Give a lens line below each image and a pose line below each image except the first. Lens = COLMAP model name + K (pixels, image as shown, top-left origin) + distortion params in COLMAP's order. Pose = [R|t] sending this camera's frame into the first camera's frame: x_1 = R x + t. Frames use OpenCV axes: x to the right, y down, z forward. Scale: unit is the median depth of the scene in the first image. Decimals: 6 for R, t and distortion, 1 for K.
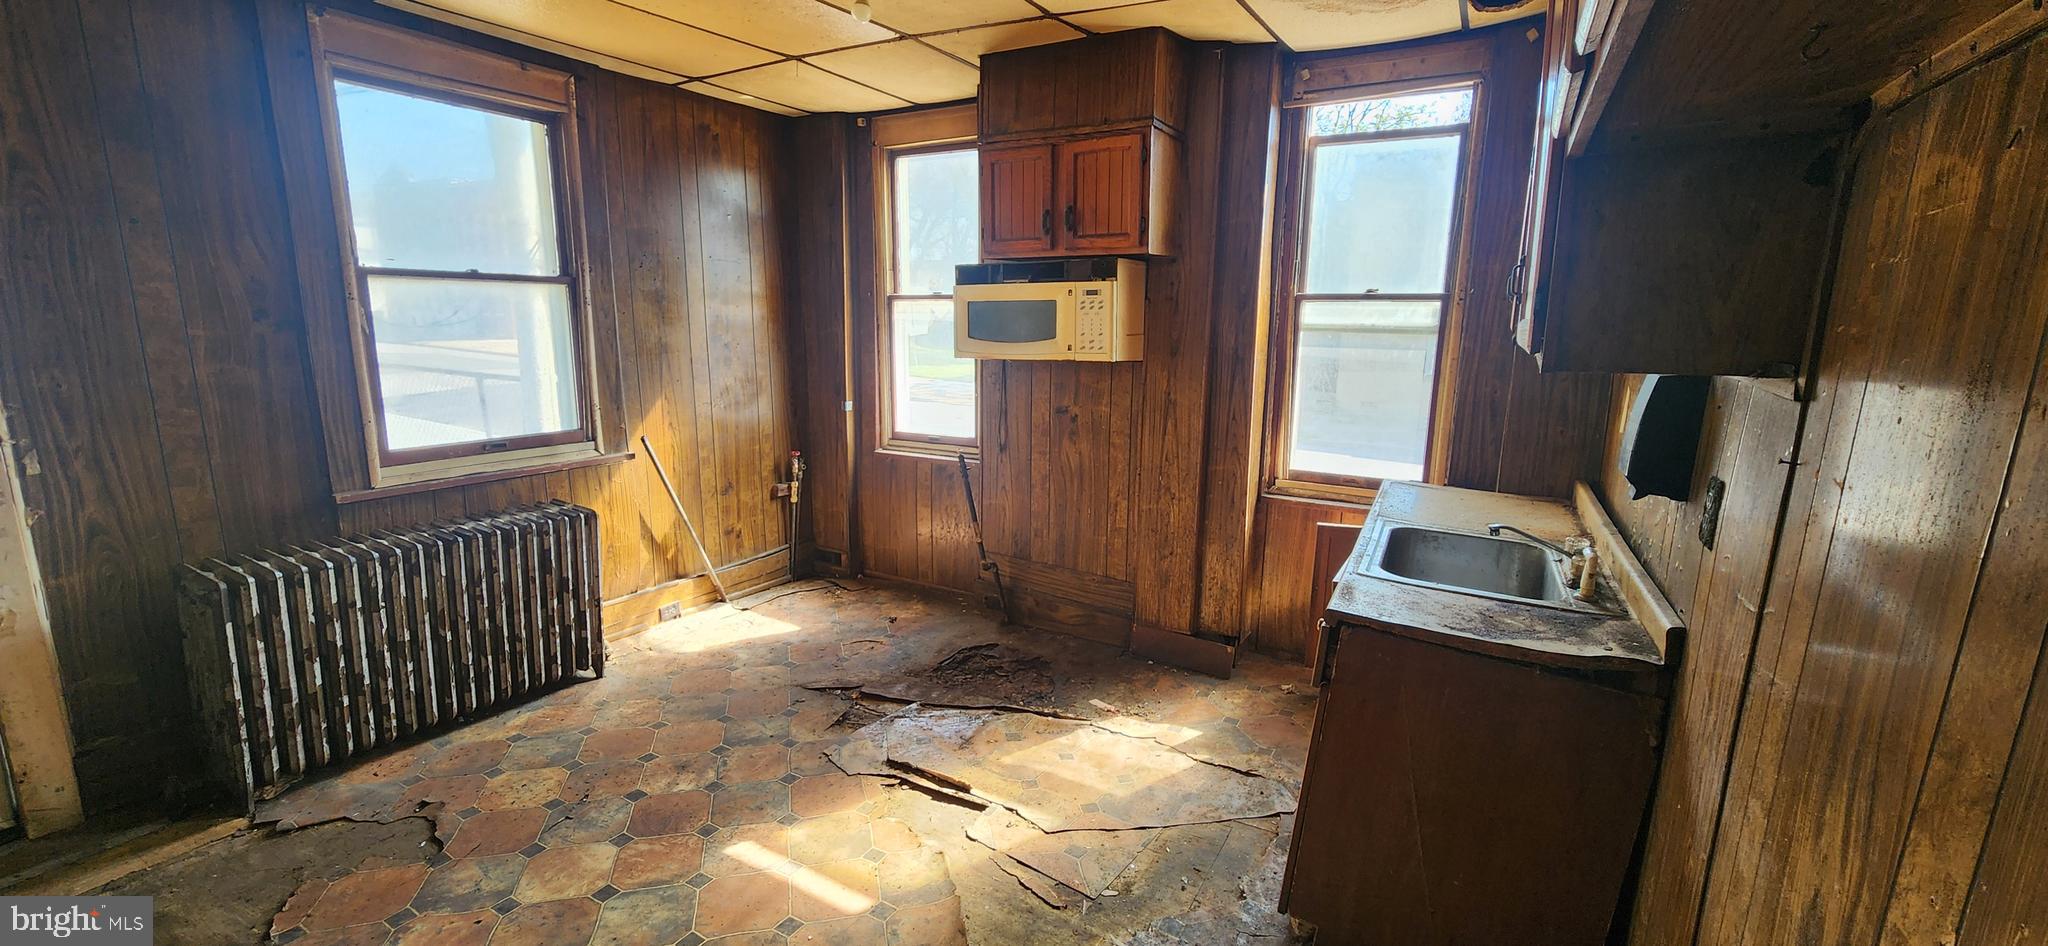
lens RADIAL K [[830.5, 0, 1018.6], [0, 830.5, 474.1], [0, 0, 1]] dist [-0.002660, 0.000116]
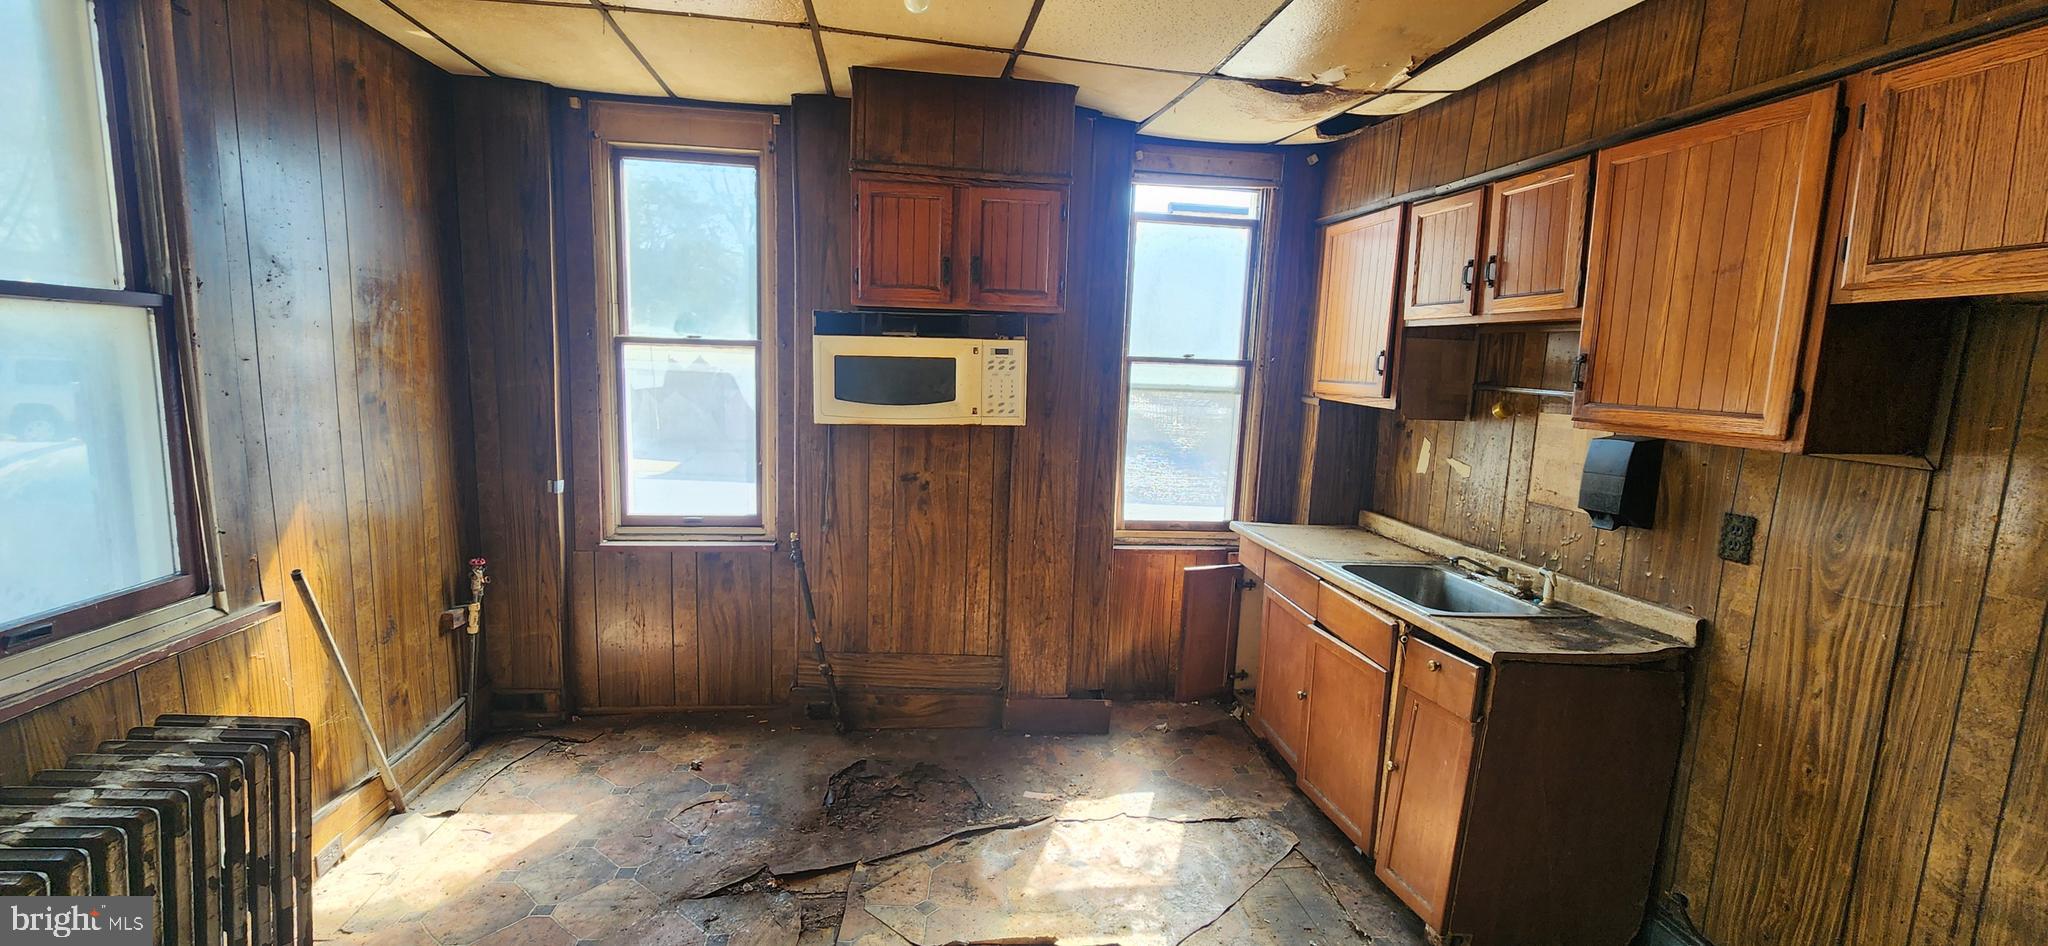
lens RADIAL K [[830.5, 0, 1018.6], [0, 830.5, 474.1], [0, 0, 1]] dist [-0.002660, 0.000116]
pose [[0.791581, -0.064644, 0.607636, -0.405883], [0.087857, 0.996097, -0.008483, -0.064415], [-0.604716, 0.060100, 0.794170, 0.230989]]
